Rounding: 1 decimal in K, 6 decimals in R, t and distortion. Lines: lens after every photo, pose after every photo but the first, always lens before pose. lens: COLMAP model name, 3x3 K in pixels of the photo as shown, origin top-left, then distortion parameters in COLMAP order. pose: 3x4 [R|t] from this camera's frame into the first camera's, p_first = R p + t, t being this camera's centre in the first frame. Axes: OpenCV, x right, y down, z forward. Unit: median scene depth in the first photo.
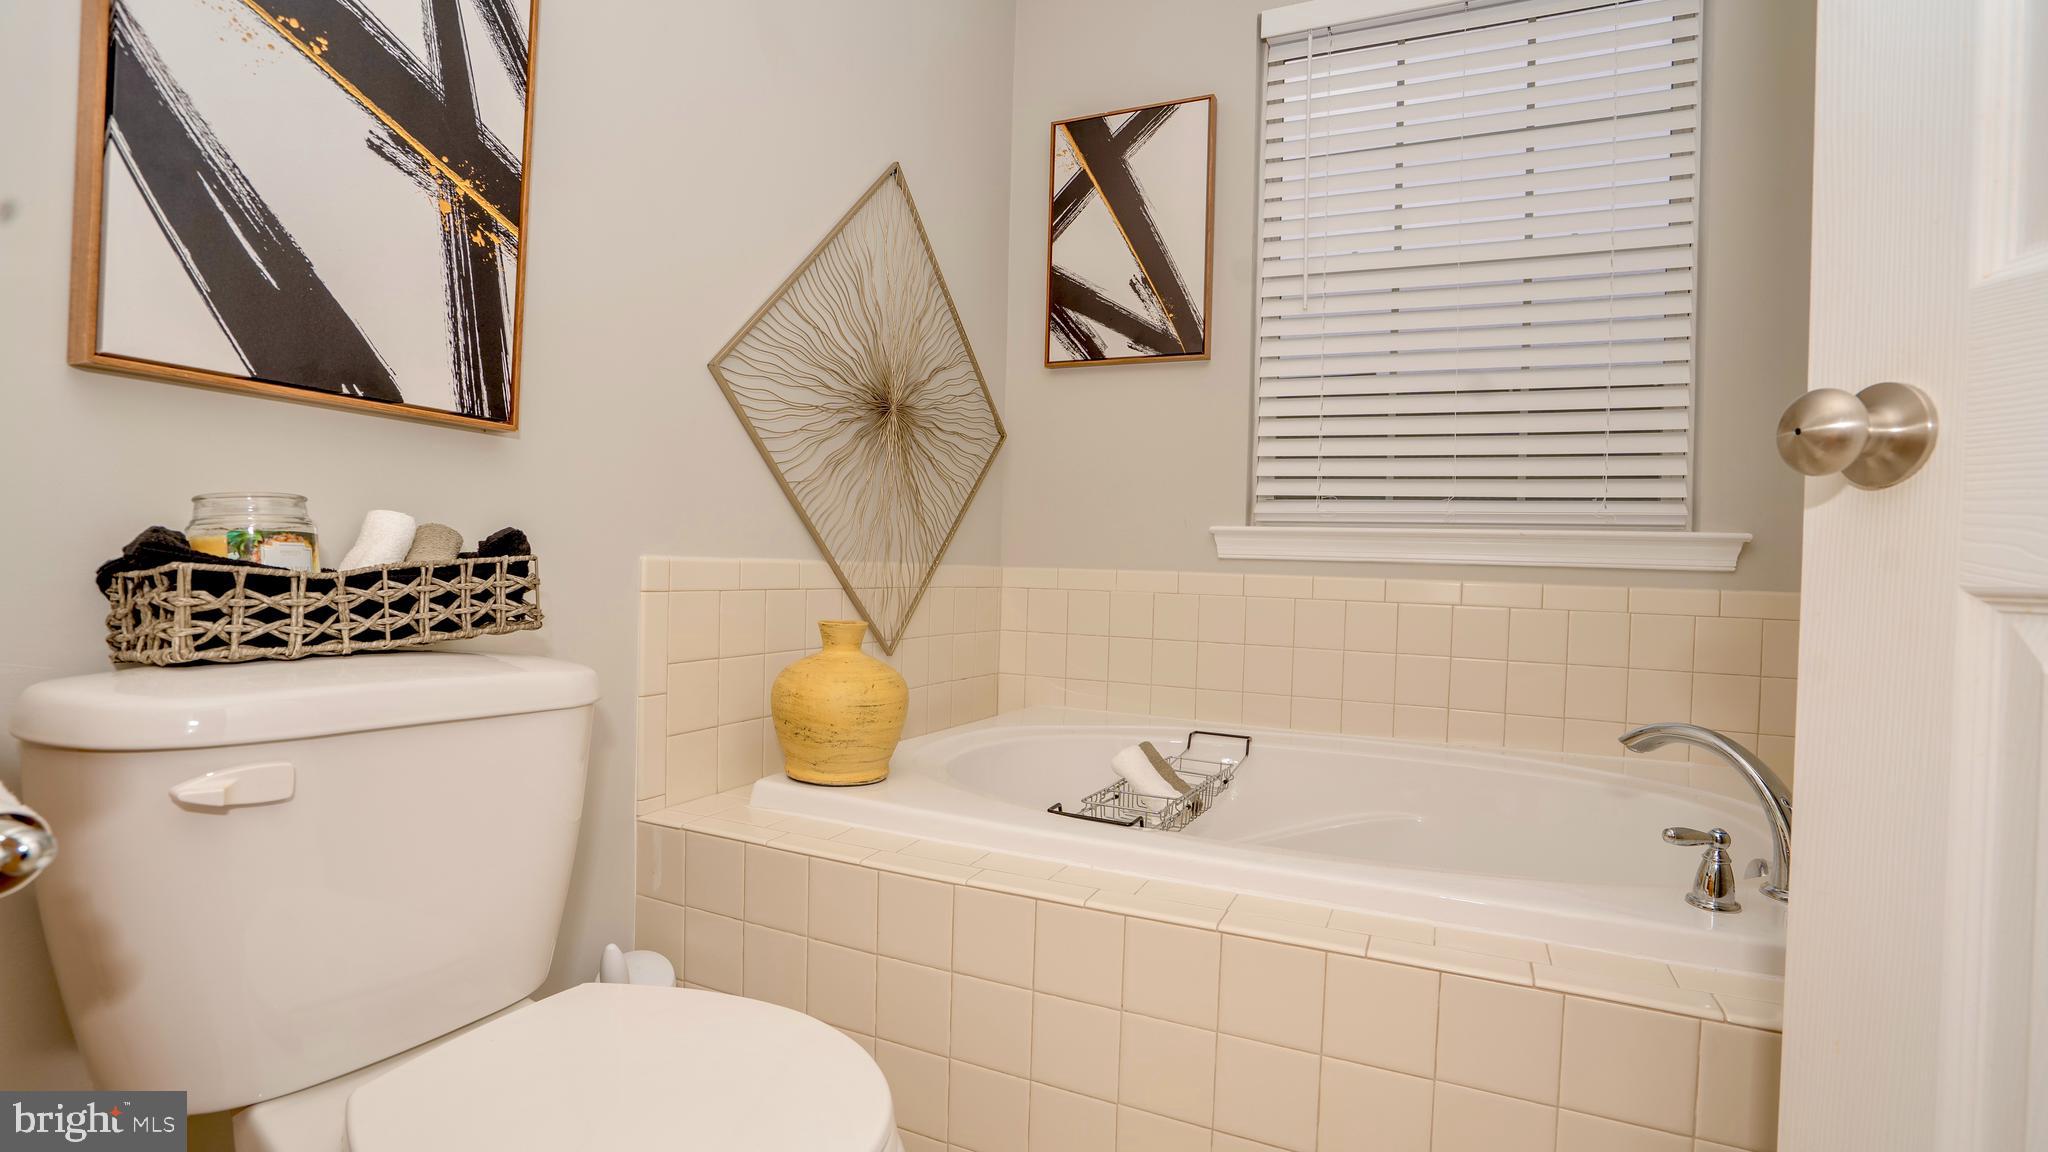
lens RADIAL K [[951.3, 0, 1021.2], [0, 951.3, 572.8], [0, 0, 1]] dist [-0.056939, 0.019966]
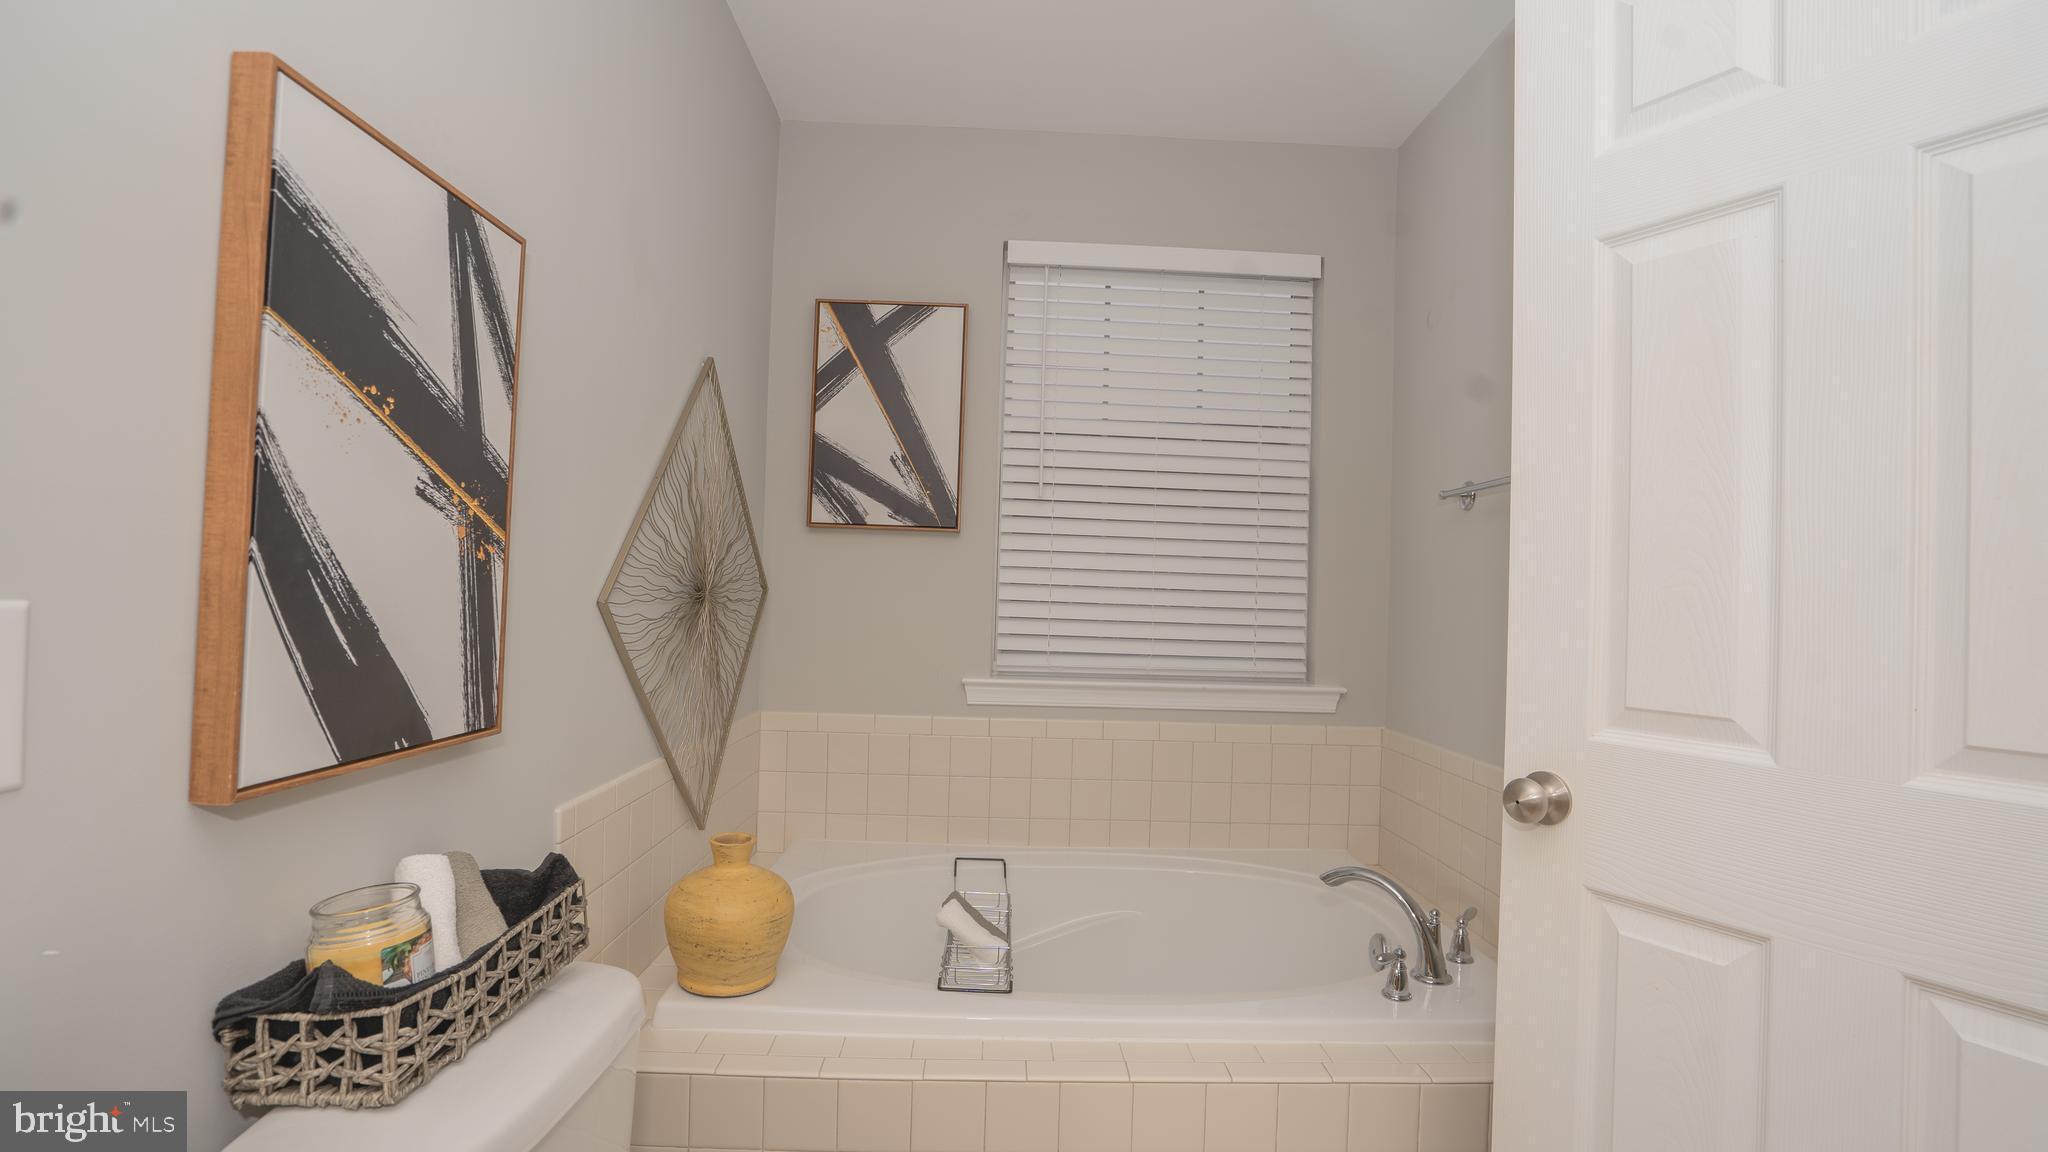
lens RADIAL K [[951.3, 0, 1025.2], [0, 951.3, 586.4], [0, 0, 1]] dist [-0.056939, 0.019966]
pose [[0.894845, -0.000243, 0.446377, -0.488915], [0.000913, 0.999999, -0.001286, -0.310149], [-0.446376, 0.001558, 0.894844, -0.147266]]
